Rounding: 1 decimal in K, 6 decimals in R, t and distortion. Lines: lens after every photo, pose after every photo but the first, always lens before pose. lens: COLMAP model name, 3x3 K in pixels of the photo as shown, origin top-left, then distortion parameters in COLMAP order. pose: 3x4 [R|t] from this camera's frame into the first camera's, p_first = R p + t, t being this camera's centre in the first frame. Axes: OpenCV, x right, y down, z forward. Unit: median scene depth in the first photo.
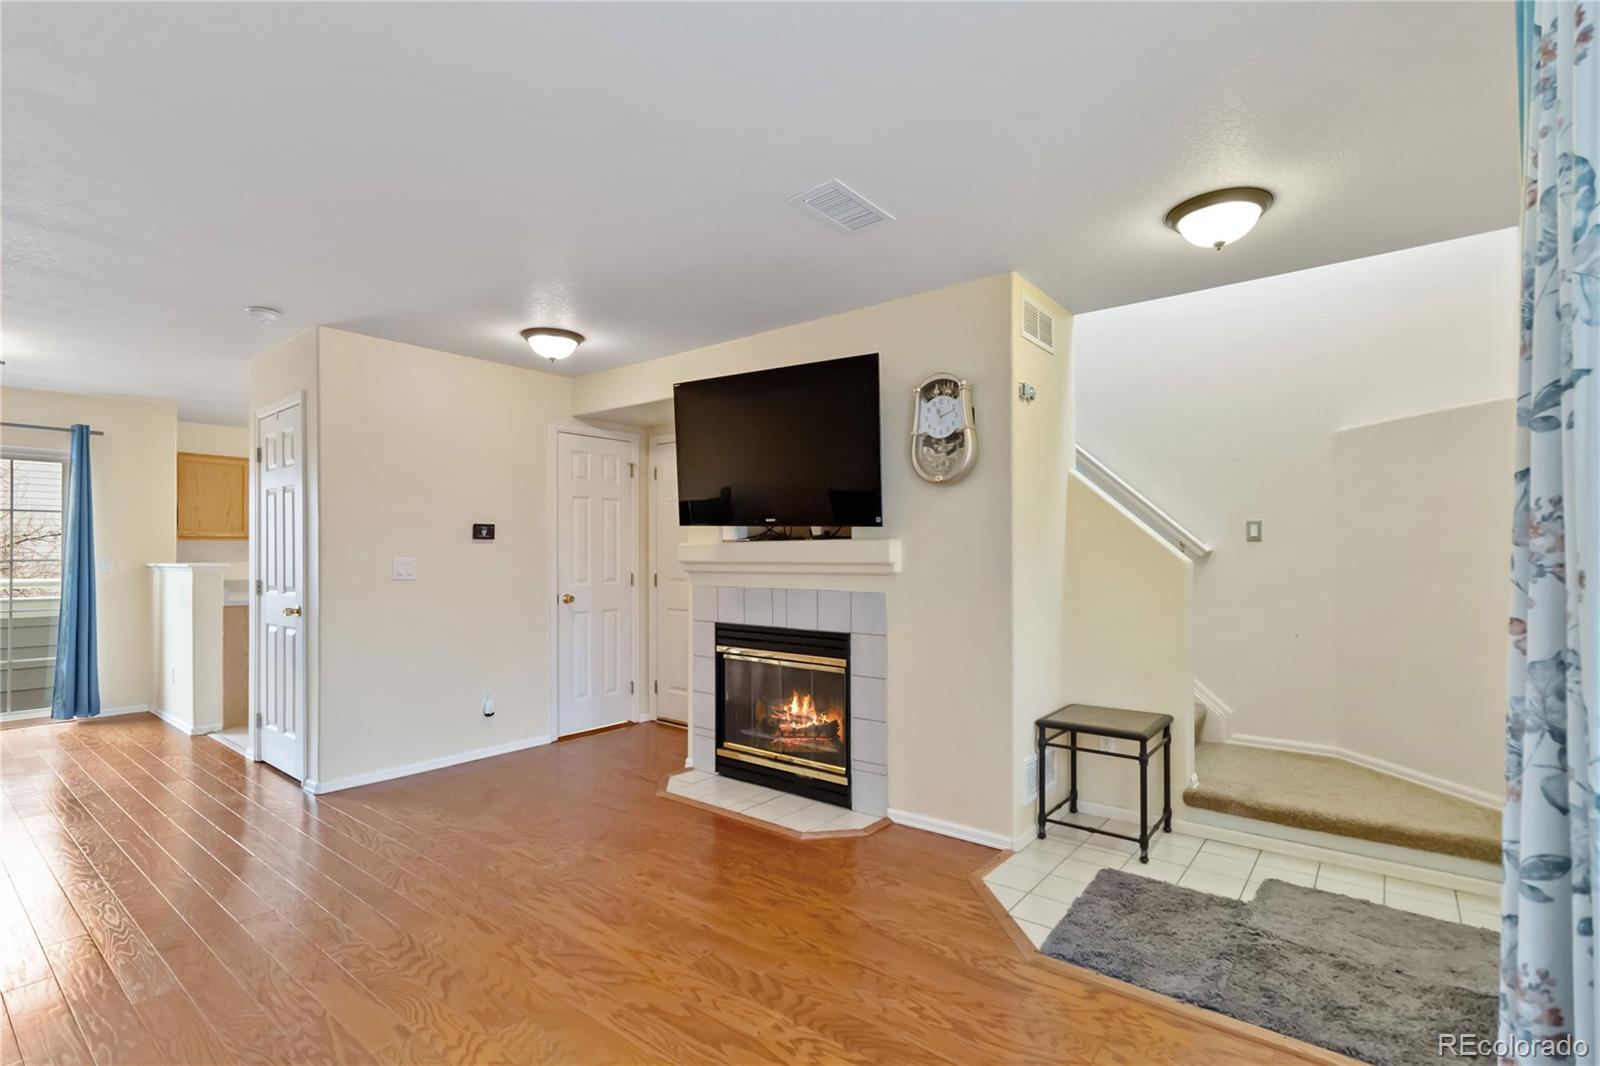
lens RADIAL K [[748.5, 0, 813.0], [0, 748.5, 548.3], [0, 0, 1]] dist [0.008303, -0.000998]
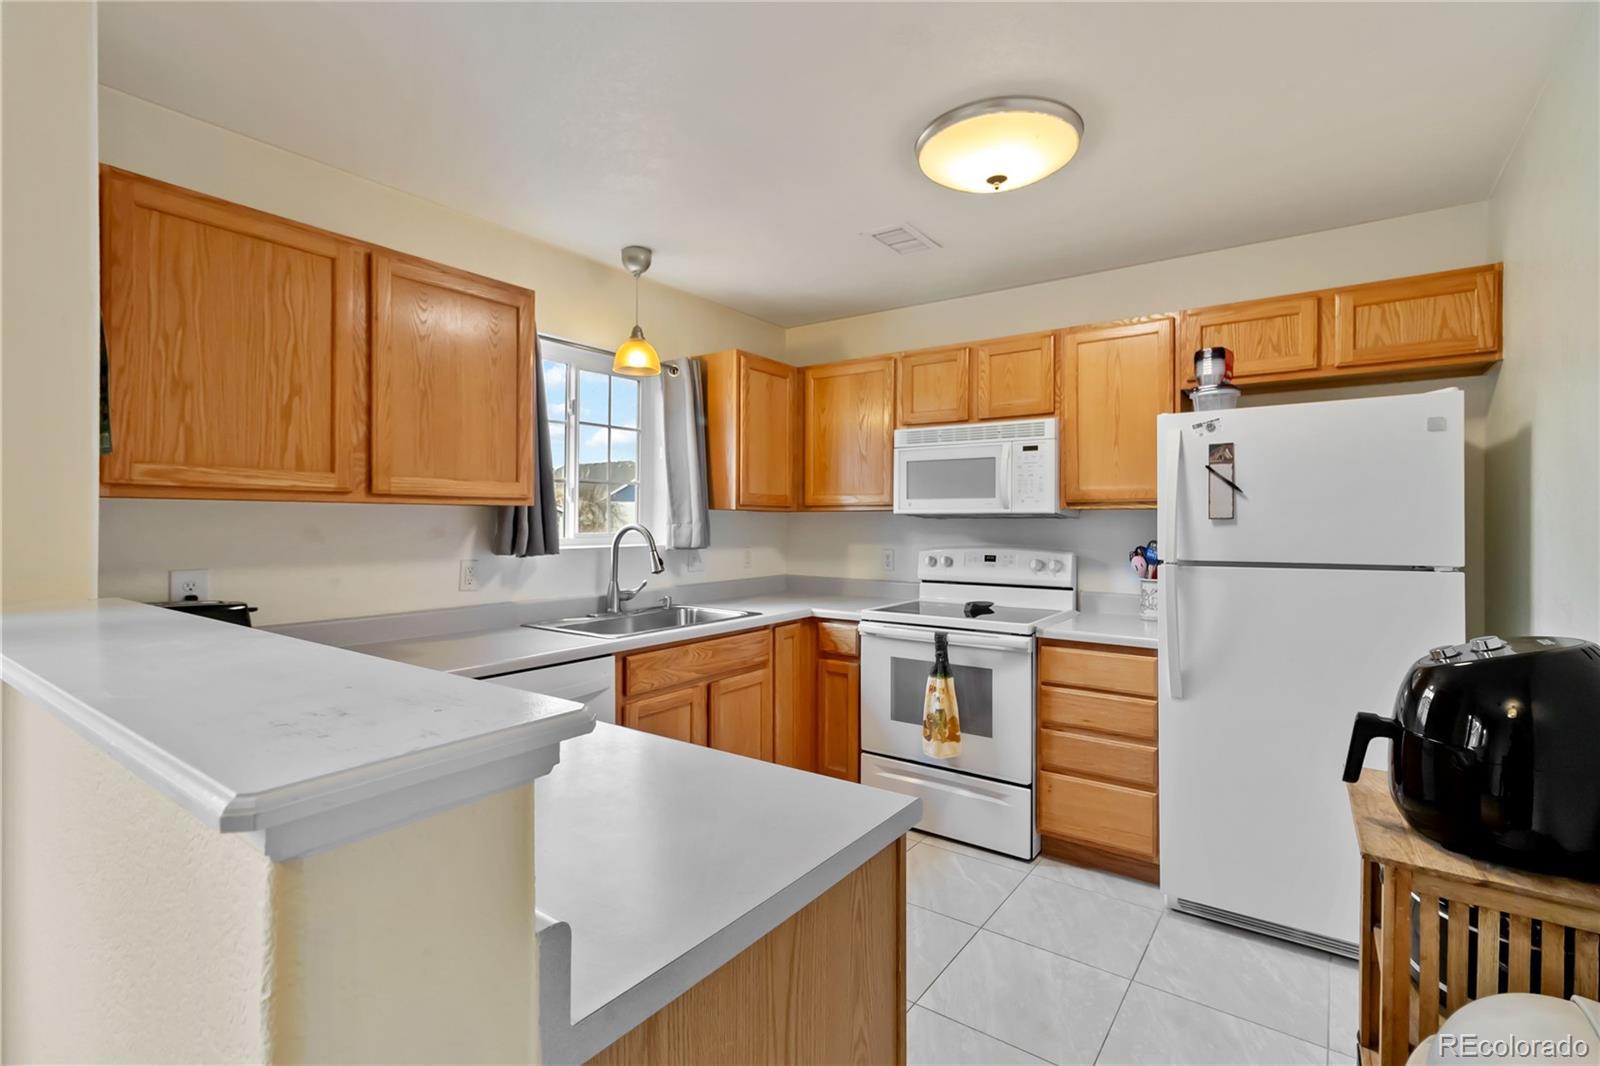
lens RADIAL K [[748.5, 0, 807.6], [0, 748.5, 517.5], [0, 0, 1]] dist [0.008303, -0.000998]
pose [[0.998377, 0.004524, 0.056779, -1.086336], [-0.004467, 0.999989, -0.001137, -0.008049], [-0.056783, 0.000881, 0.998386, 1.276511]]
